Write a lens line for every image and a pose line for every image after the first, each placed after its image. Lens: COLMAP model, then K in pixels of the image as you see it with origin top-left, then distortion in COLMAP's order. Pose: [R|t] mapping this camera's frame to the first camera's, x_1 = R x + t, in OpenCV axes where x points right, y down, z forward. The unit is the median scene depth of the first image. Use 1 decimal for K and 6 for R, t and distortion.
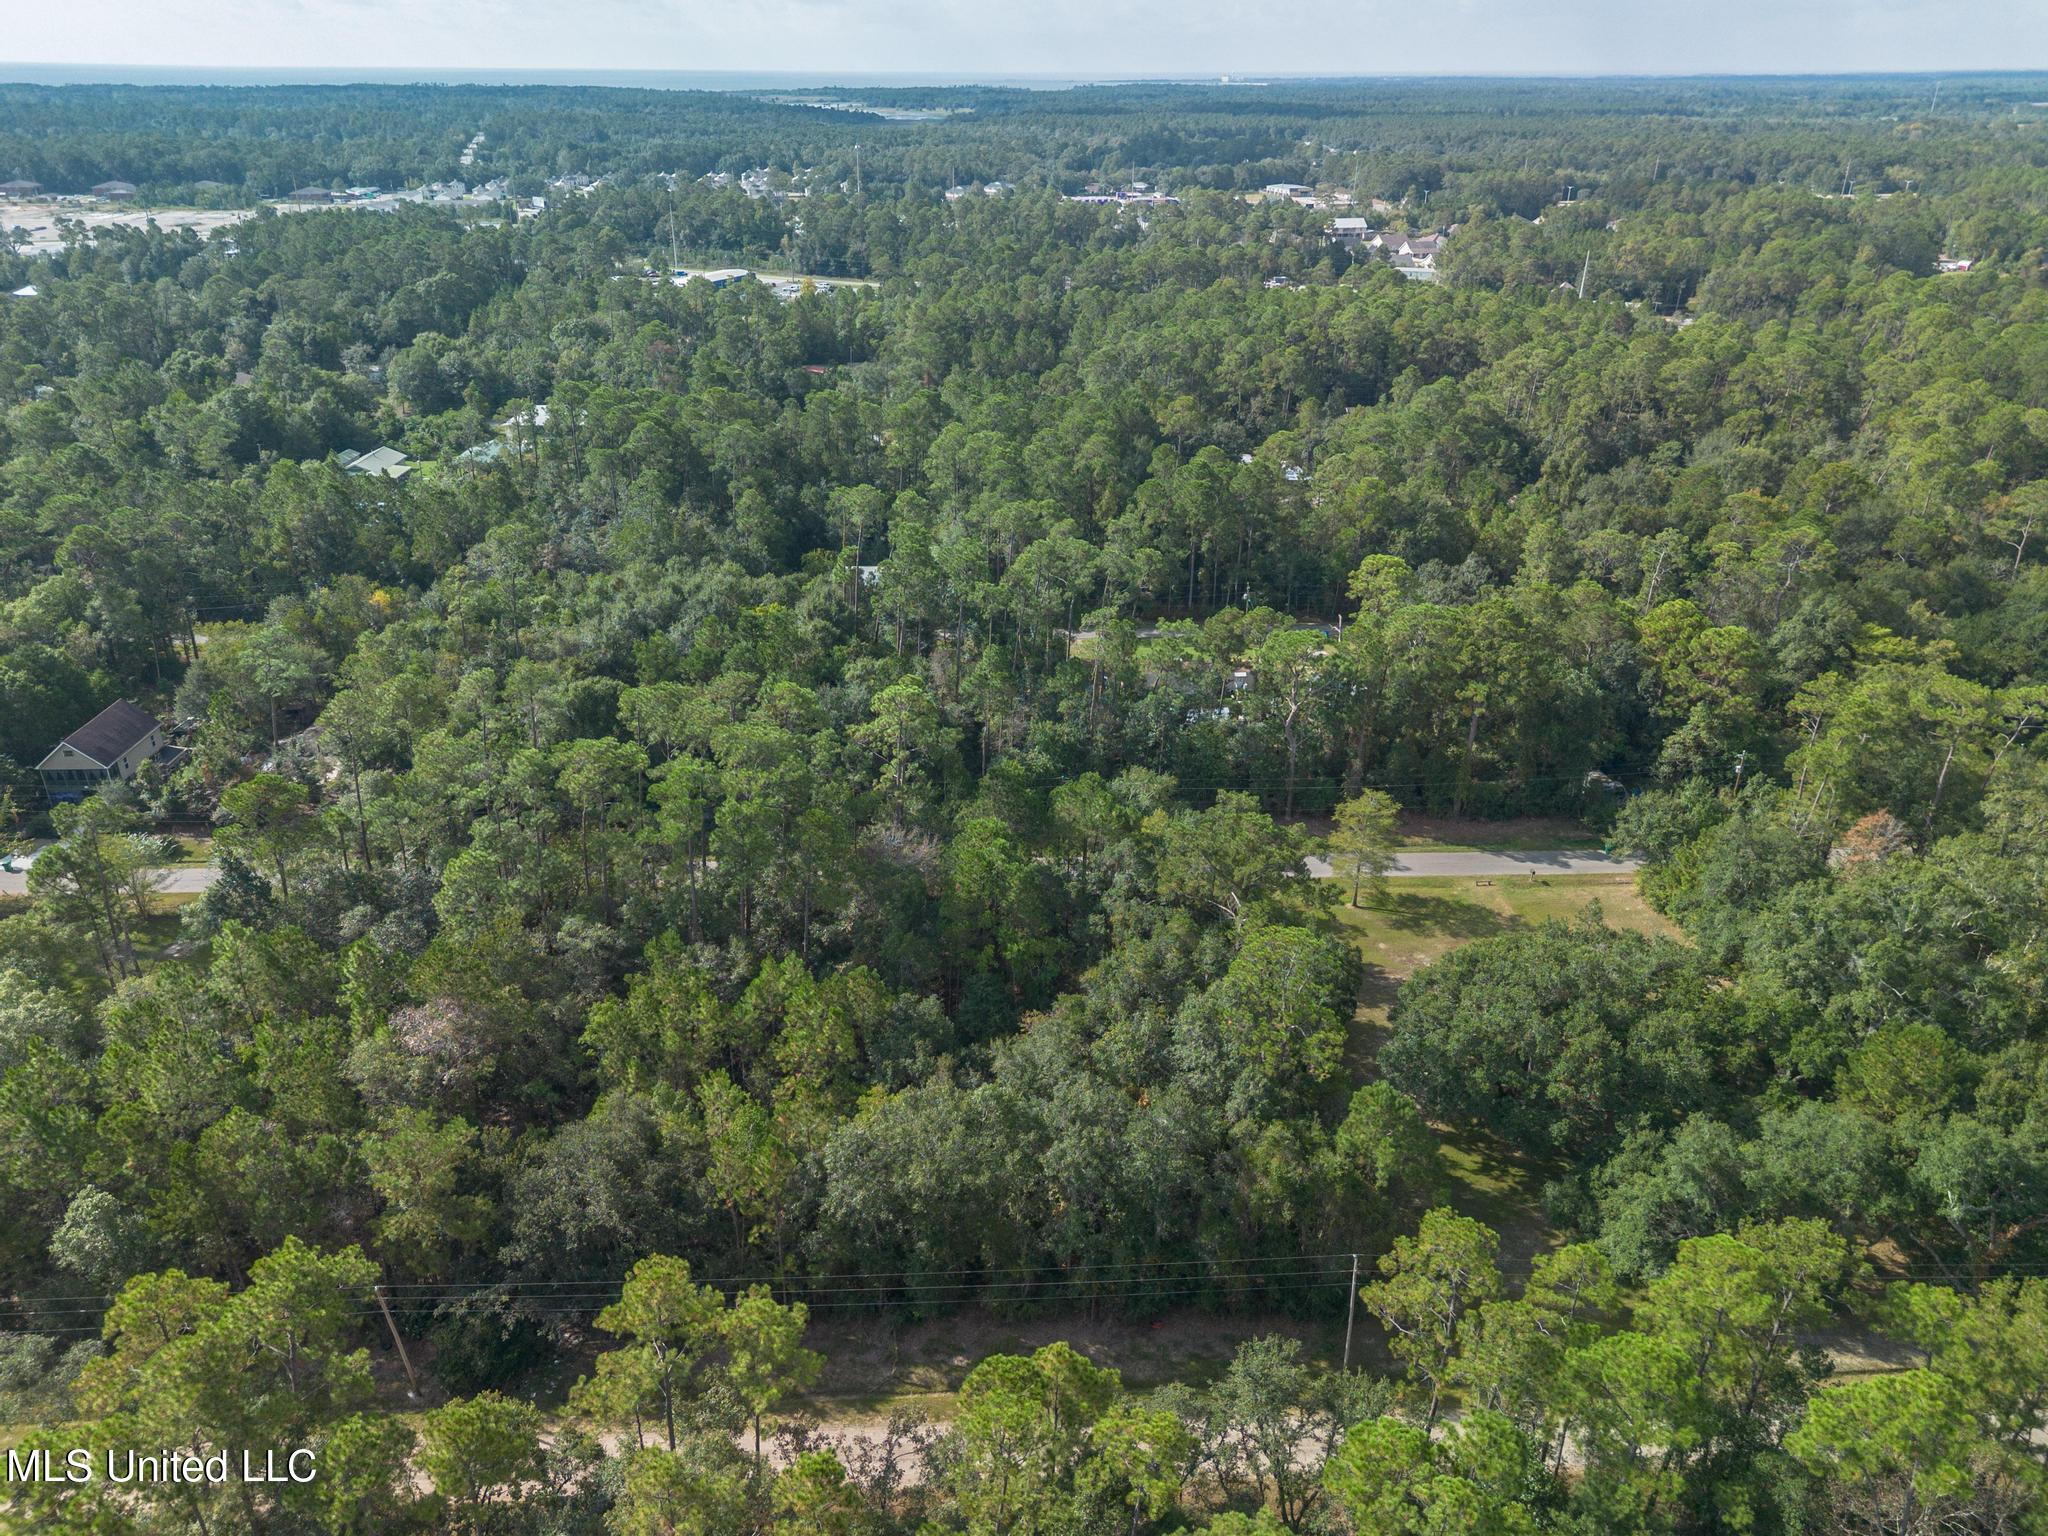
lens RADIAL K [[1451.4, 0, 1030.5], [0, 1451.4, 767.2], [0, 0, 1]] dist [0.082213, -0.091727]
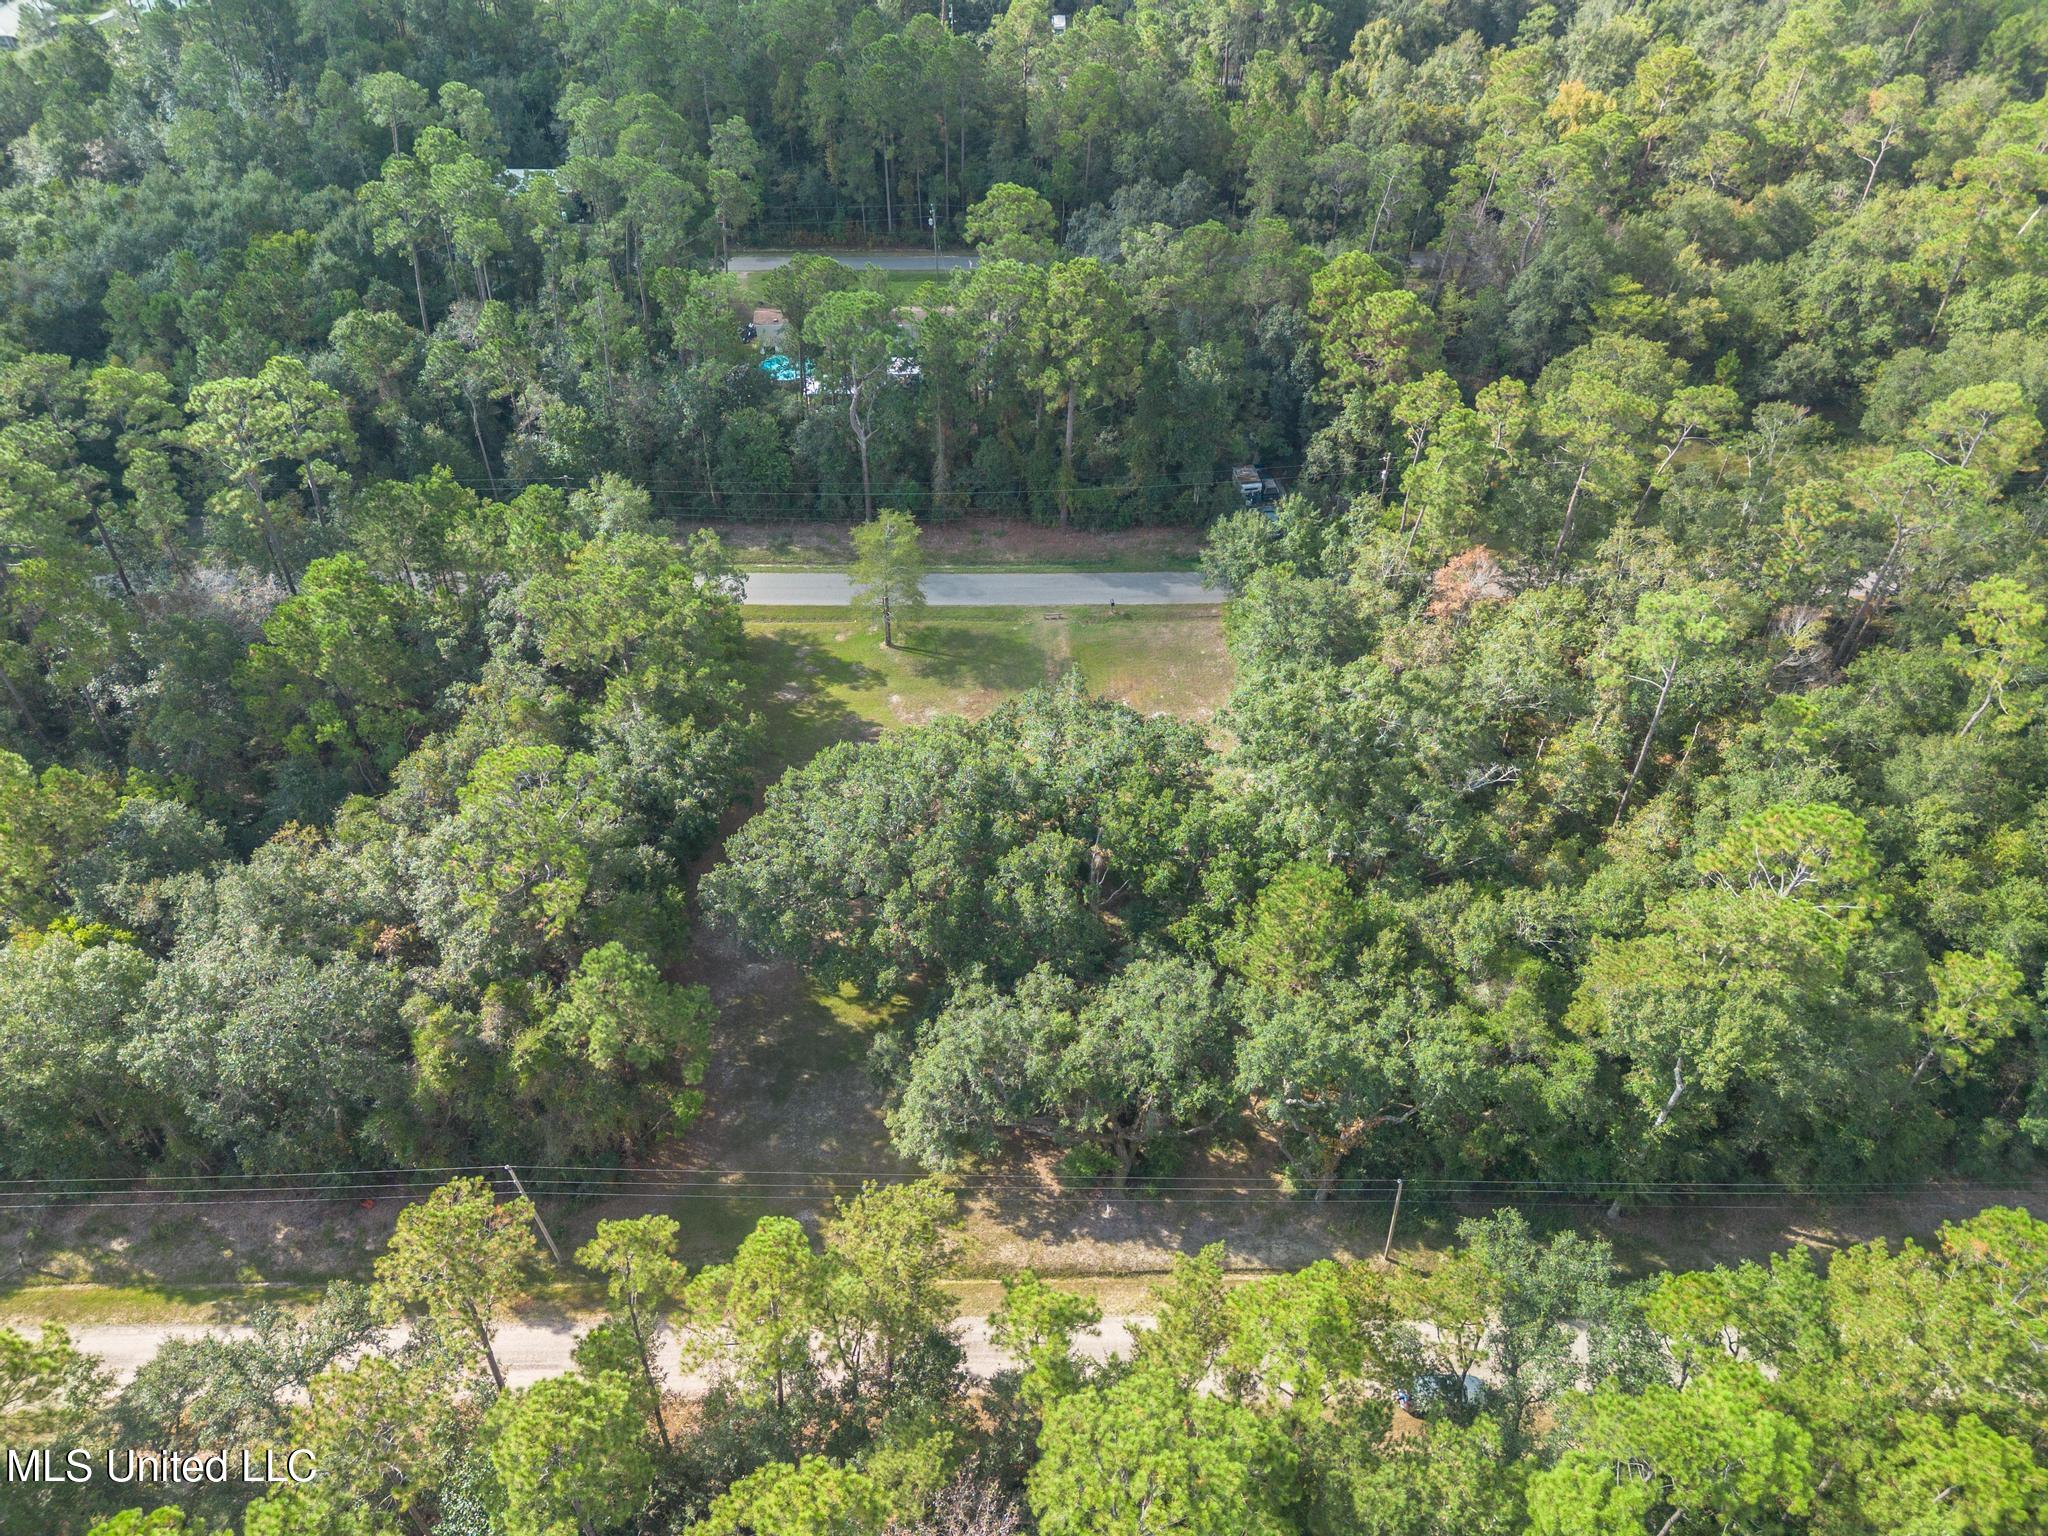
lens RADIAL K [[1416.5, 0, 1029.8], [0, 1416.5, 782.6], [0, 0, 1]] dist [0.068208, -0.062478]
pose [[0.999594, 0.017576, -0.022415, 0.309249], [-0.010347, 0.957230, 0.289143, -0.065036], [0.026538, -0.288794, 0.957023, 0.173954]]
